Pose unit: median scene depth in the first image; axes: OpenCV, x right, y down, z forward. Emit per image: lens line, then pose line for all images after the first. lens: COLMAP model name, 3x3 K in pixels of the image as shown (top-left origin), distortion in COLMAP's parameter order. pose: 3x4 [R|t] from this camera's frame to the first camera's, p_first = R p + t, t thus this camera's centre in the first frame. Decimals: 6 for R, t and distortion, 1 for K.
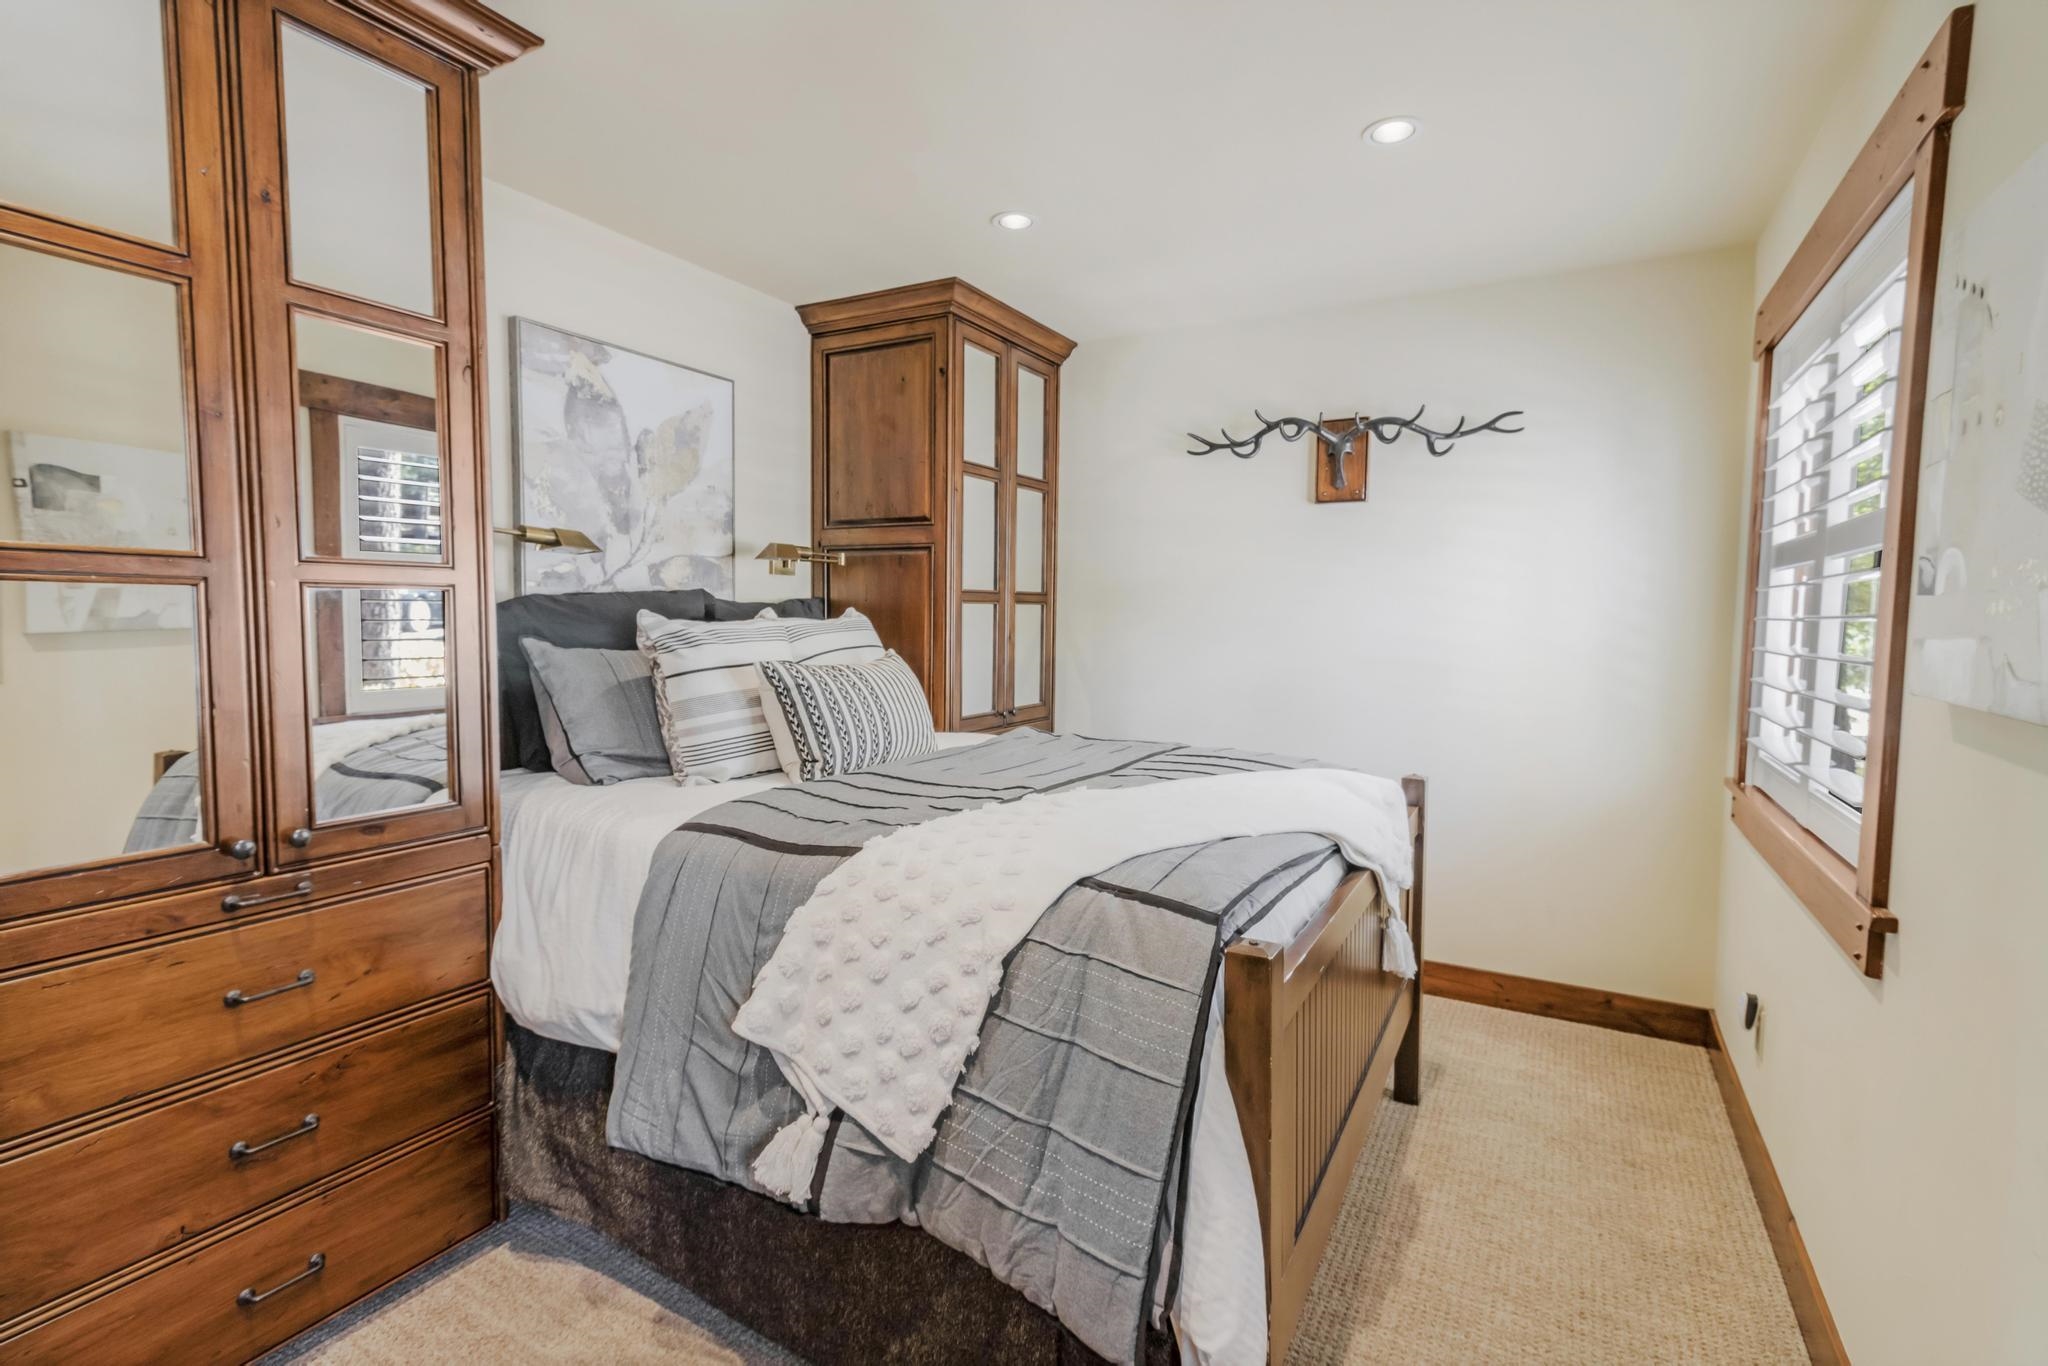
lens RADIAL K [[978.7, 0, 1028.6], [0, 978.7, 675.3], [0, 0, 1]] dist [0.008684, 0.000500]
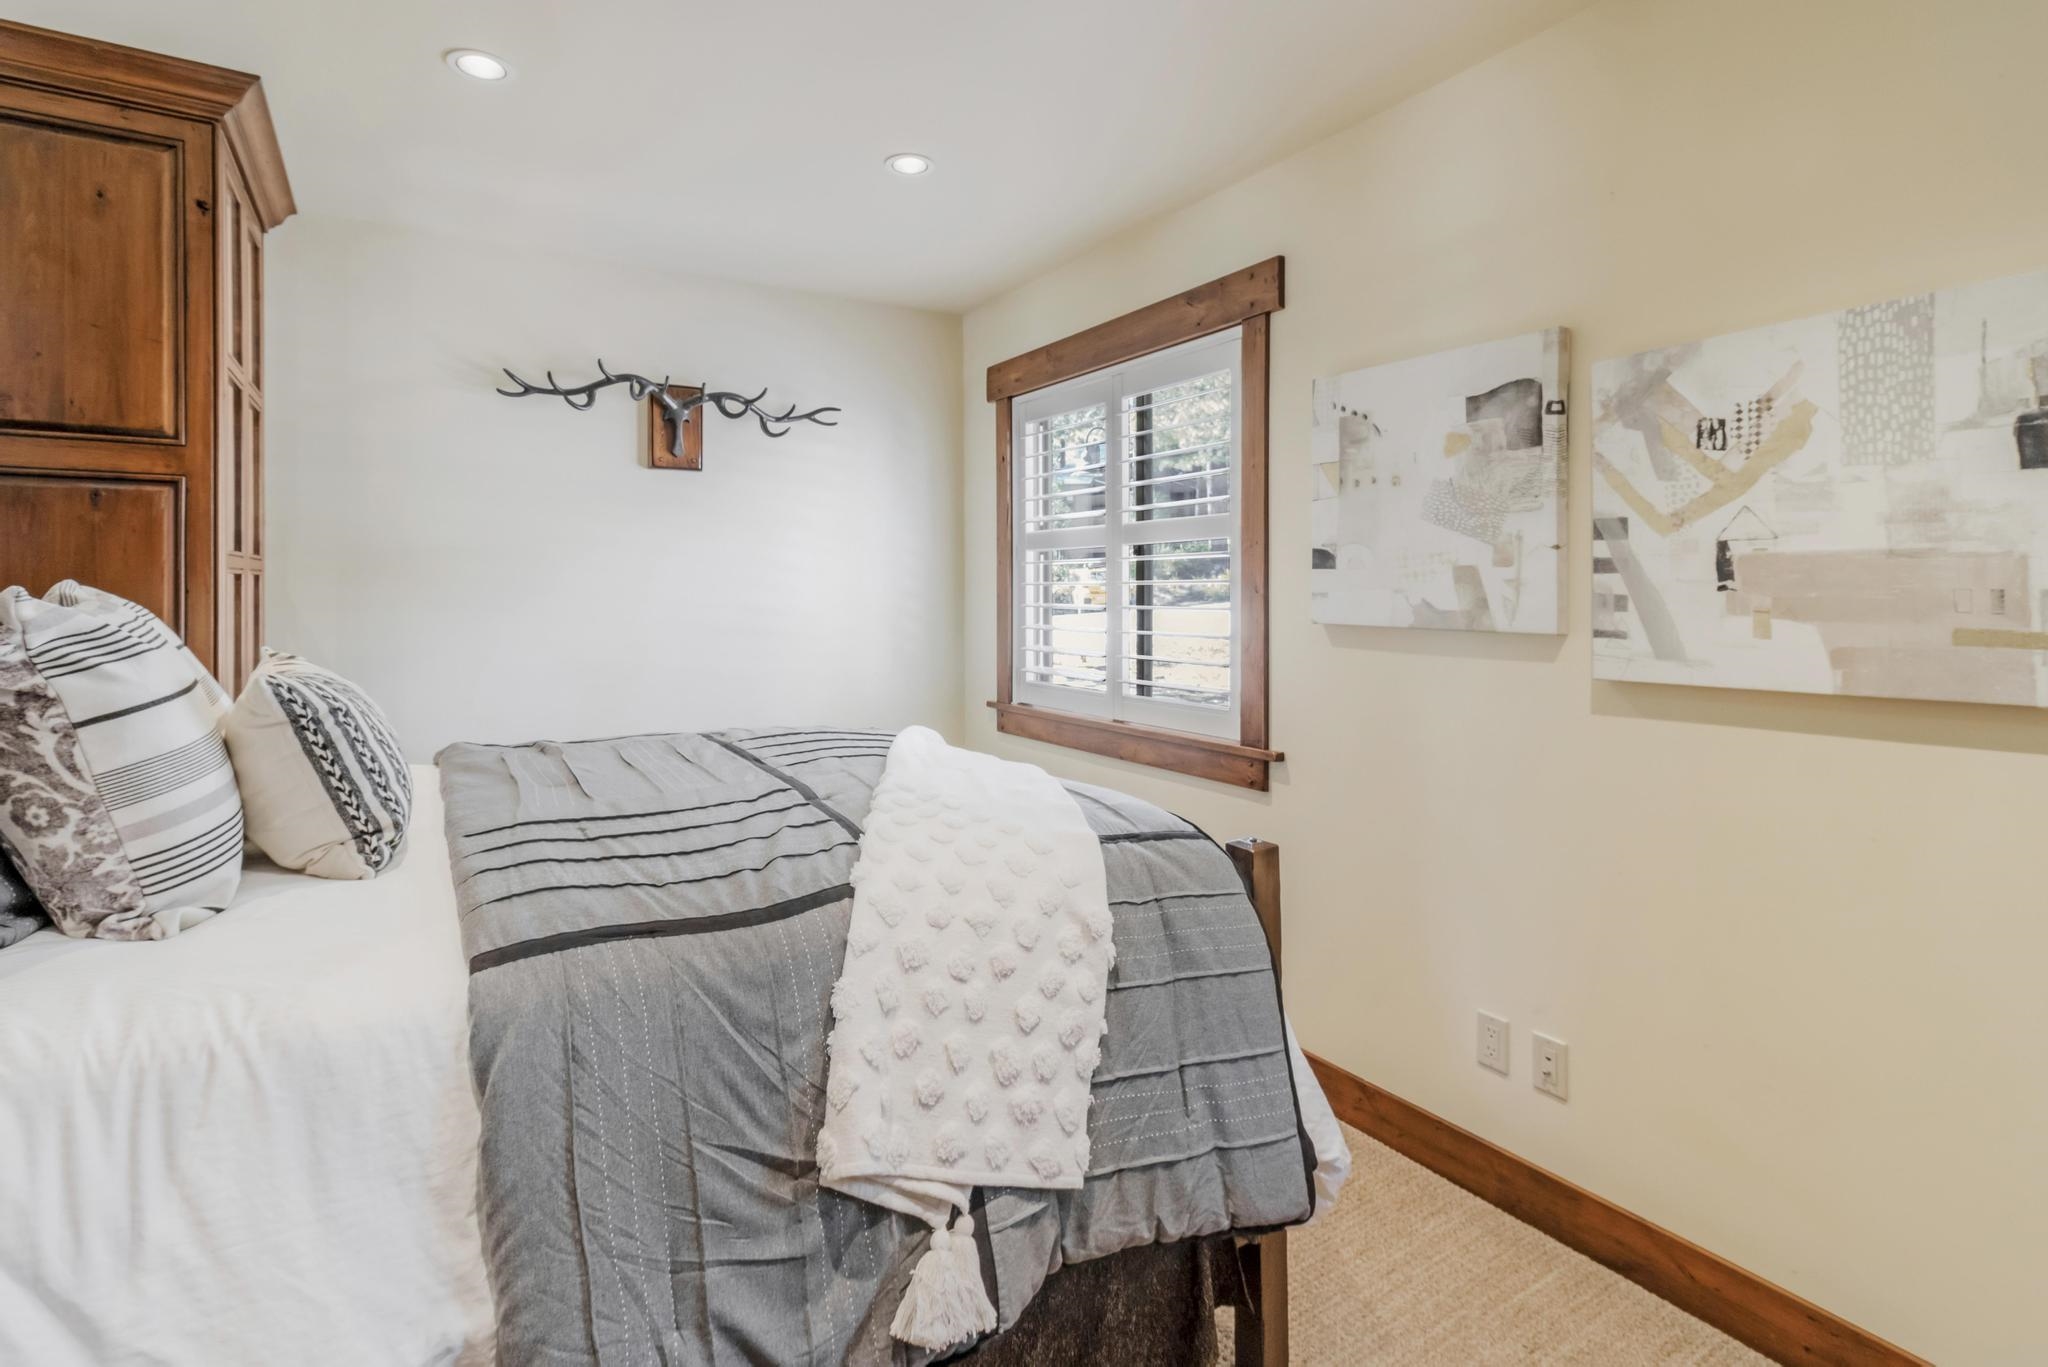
lens RADIAL K [[978.7, 0, 1069.5], [0, 978.7, 579.6], [0, 0, 1]] dist [0.008684, 0.000500]
pose [[0.474472, -0.004582, 0.880259, -0.705867], [0.064242, 0.997500, -0.029436, -0.028924], [-0.877923, 0.070516, 0.473580, 0.414527]]
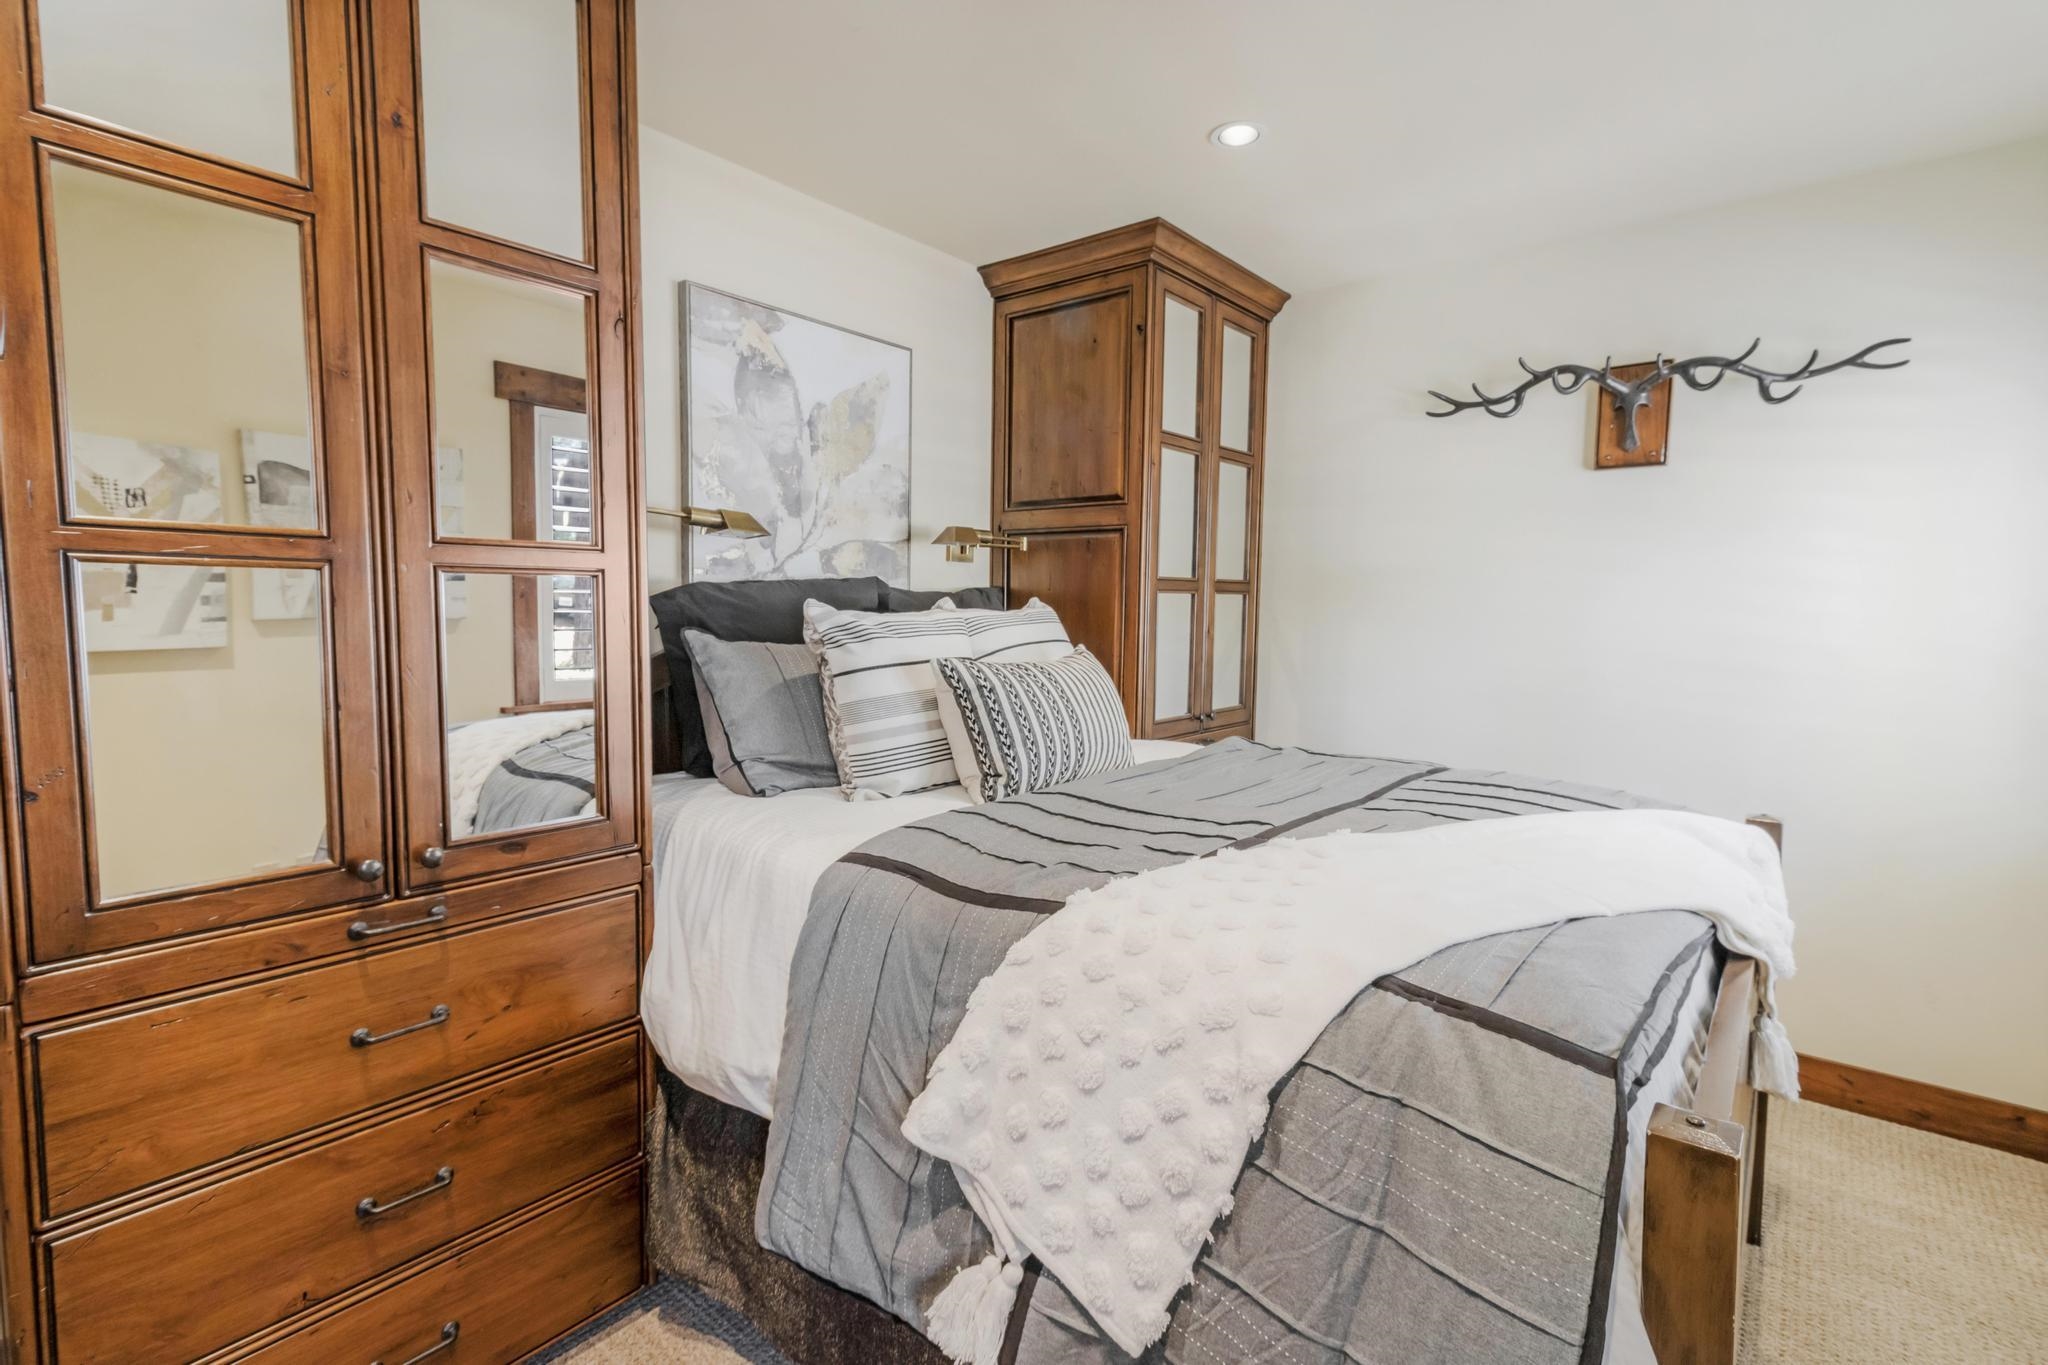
lens RADIAL K [[978.7, 0, 1005.6], [0, 978.7, 672.0], [0, 0, 1]] dist [0.008684, 0.000500]
pose [[0.981550, 0.013749, -0.190709, -0.063406], [-0.012856, 0.999900, 0.005919, -0.010425], [0.190772, -0.003358, 0.981629, 0.206659]]
